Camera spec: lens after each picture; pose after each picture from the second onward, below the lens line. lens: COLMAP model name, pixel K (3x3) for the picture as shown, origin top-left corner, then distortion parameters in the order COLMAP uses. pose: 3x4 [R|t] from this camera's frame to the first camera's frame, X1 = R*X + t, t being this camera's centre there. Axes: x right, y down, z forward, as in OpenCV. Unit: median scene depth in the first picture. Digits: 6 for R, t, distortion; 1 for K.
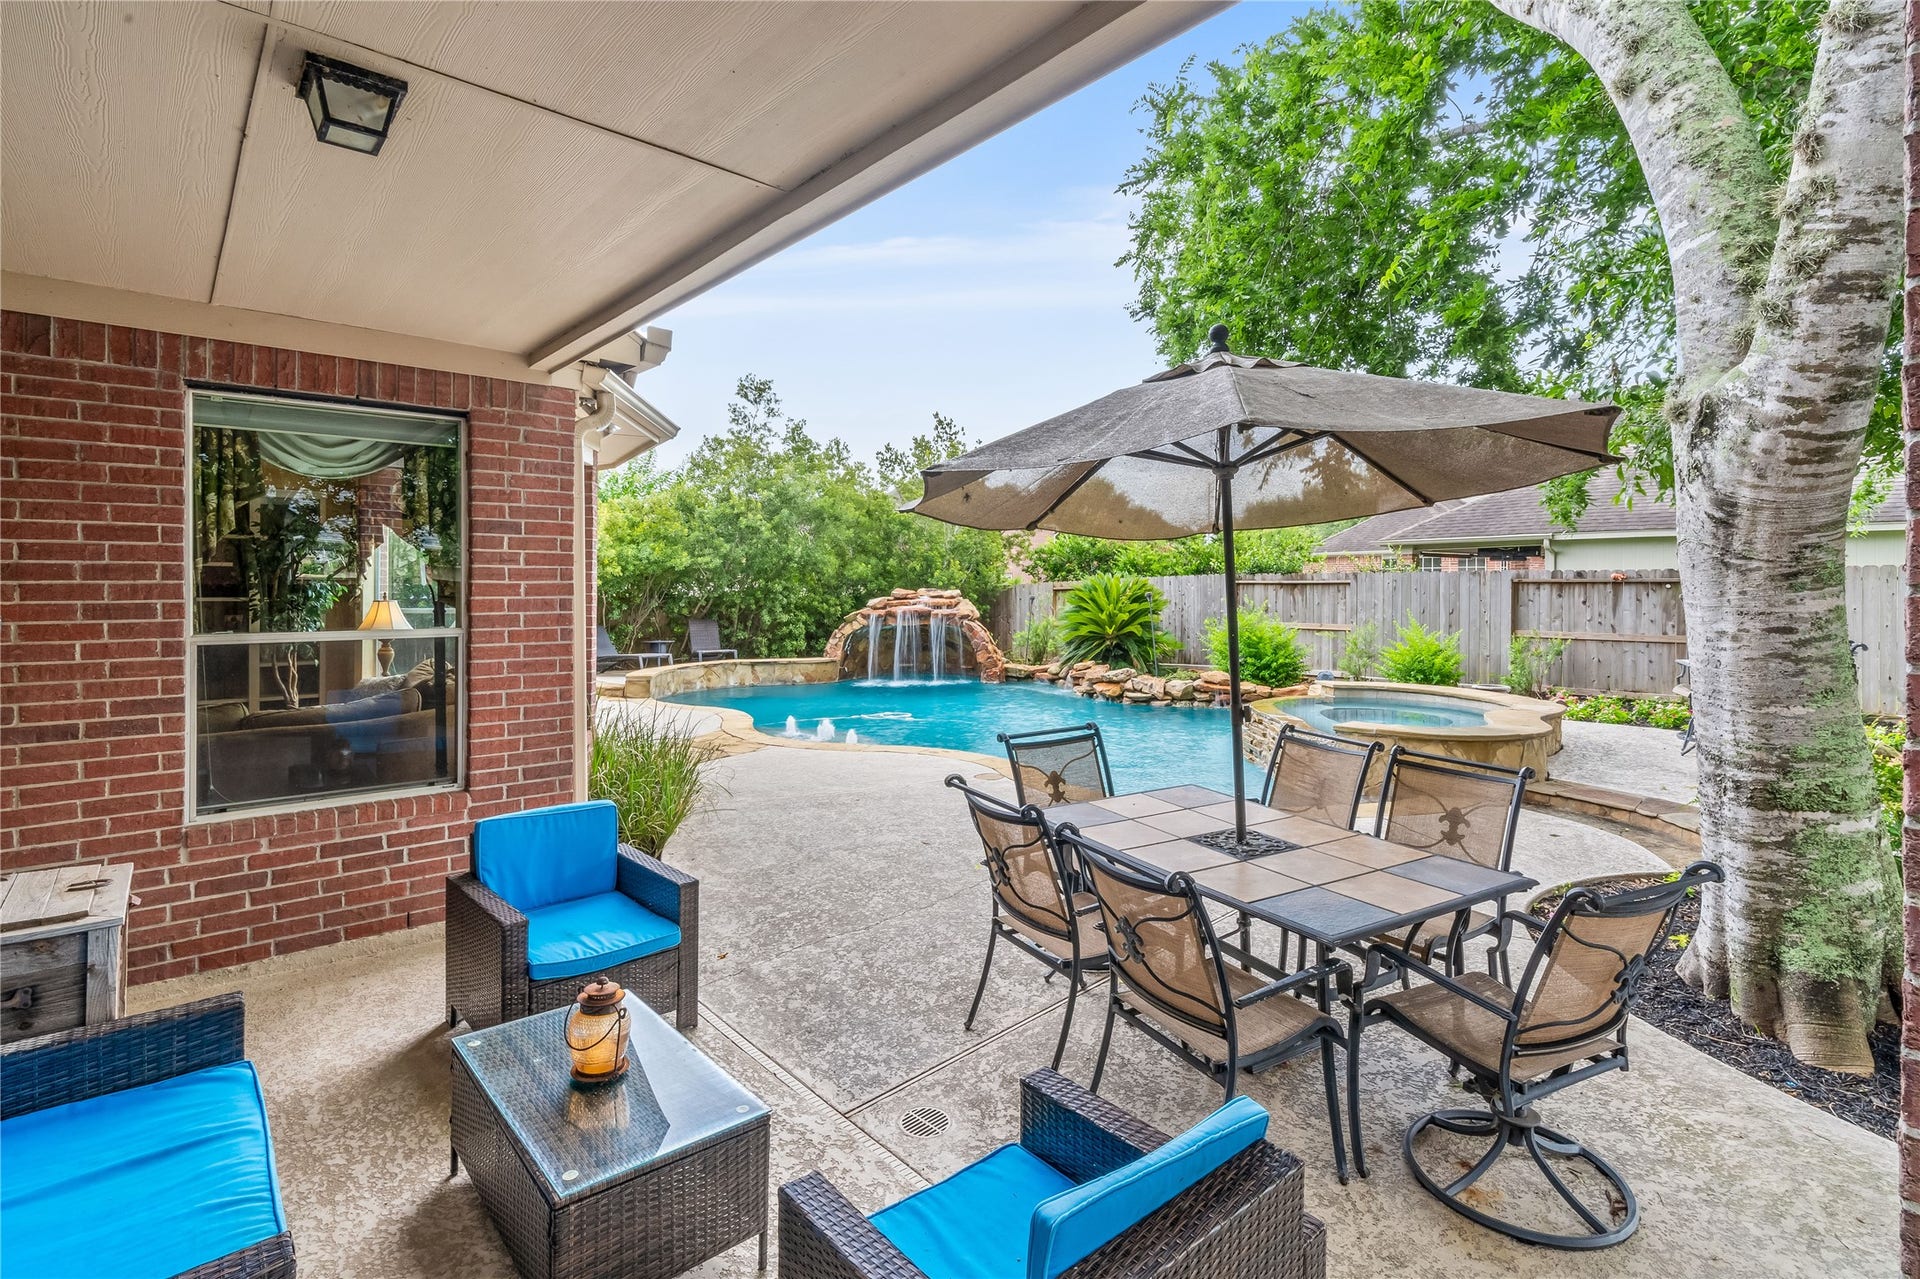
lens RADIAL K [[923.5, 0, 955.0], [0, 923.5, 581.3], [0, 0, 1]] dist [-0.000565, 0.000350]
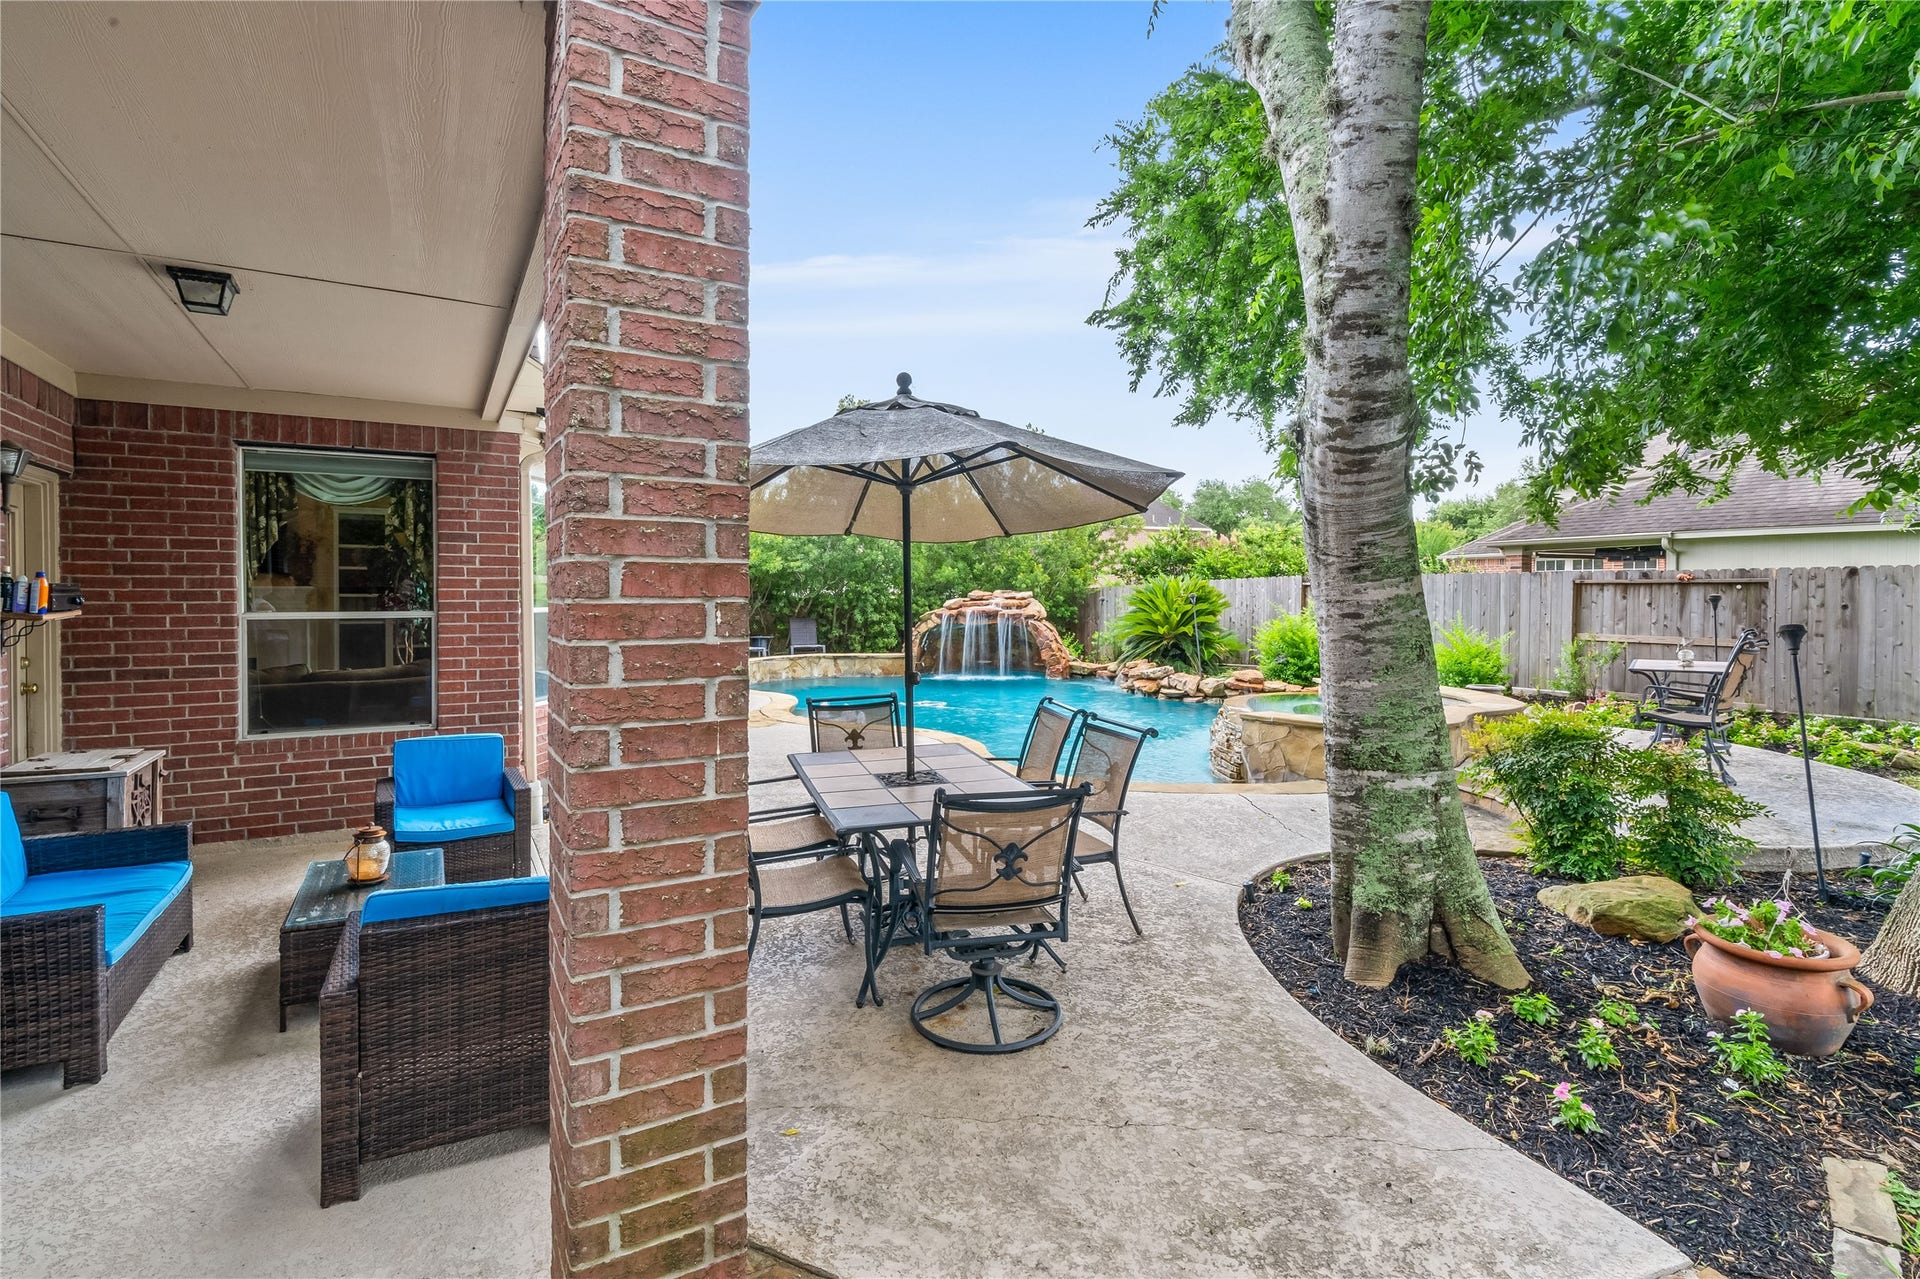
lens RADIAL K [[910.2, 0, 947.1], [0, 910.2, 598.7], [0, 0, 1]] dist [-0.001328, 0.000372]
pose [[0.980984, 0.003353, -0.194061, 0.569122], [-0.000607, 0.999899, 0.014205, 0.014413], [0.194089, -0.013817, 0.980887, -0.213735]]
